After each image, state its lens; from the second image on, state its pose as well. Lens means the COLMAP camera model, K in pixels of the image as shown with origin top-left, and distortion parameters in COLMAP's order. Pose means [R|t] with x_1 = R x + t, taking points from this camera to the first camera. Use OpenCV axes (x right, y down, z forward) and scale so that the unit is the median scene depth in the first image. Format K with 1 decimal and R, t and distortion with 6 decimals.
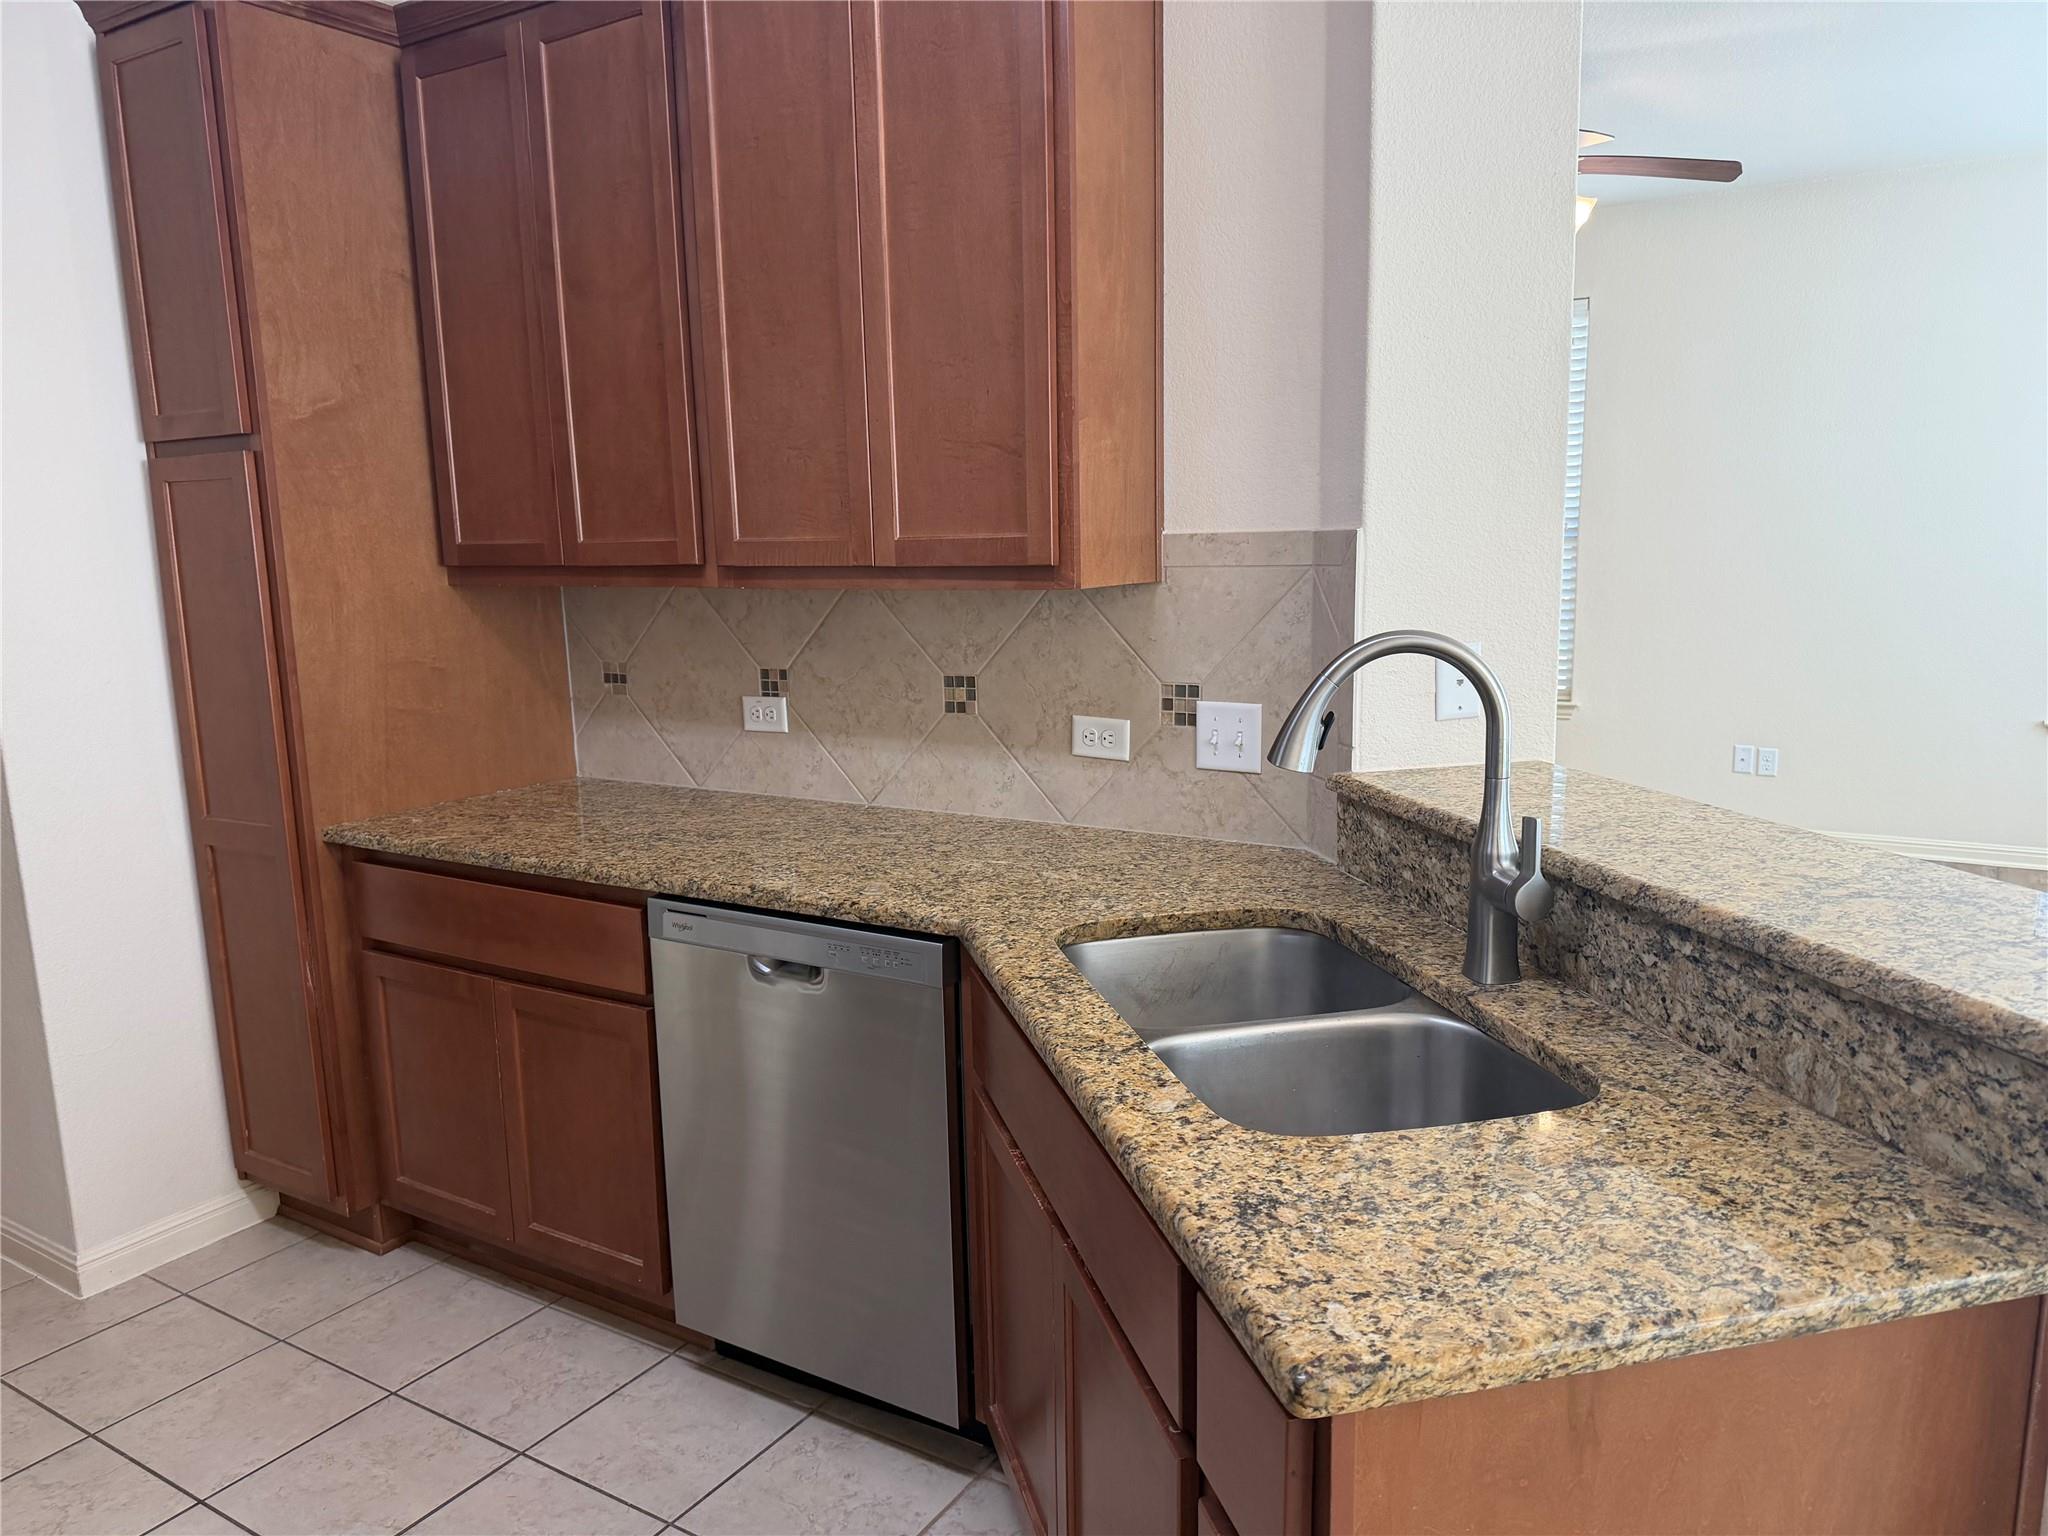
lens RADIAL K [[1440.0, 0, 1016.3], [0, 1440.0, 765.9], [0, 0, 1]] dist [0.004880, -0.000524]
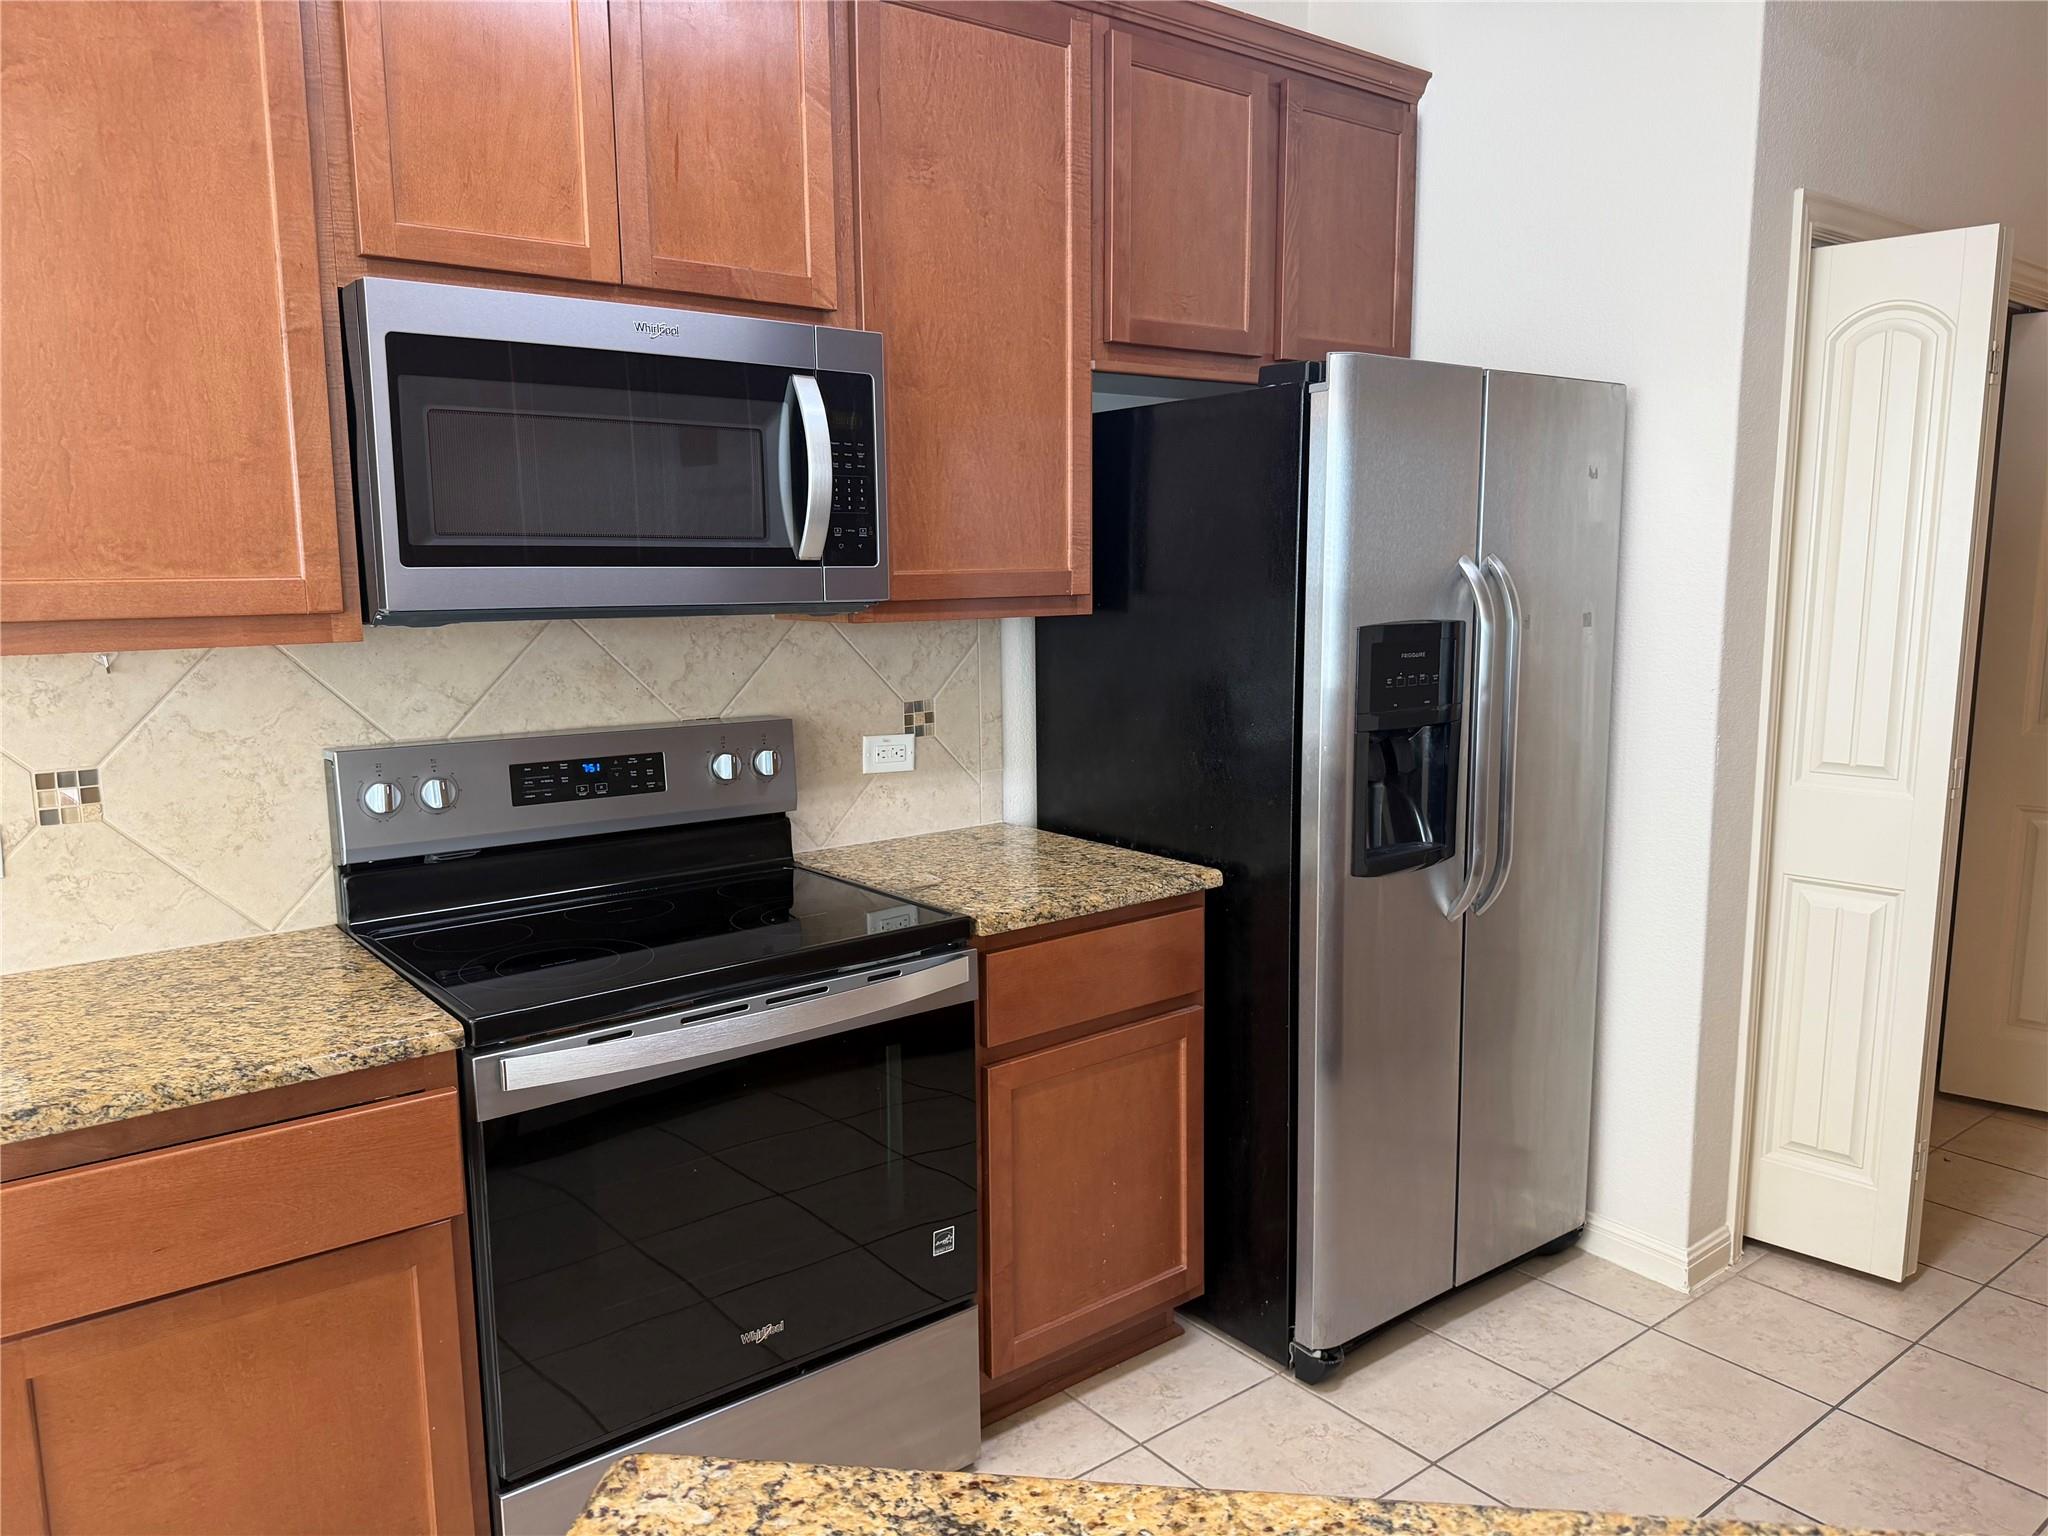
lens RADIAL K [[1440.0, 0, 1015.5], [0, 1440.0, 771.4], [0, 0, 1]] dist [0.004880, -0.000524]
pose [[-0.345148, 0.162169, -0.924432, 0.880809], [-0.152909, 0.962083, 0.225865, -0.253906], [0.926008, 0.219311, -0.307264, 1.374515]]
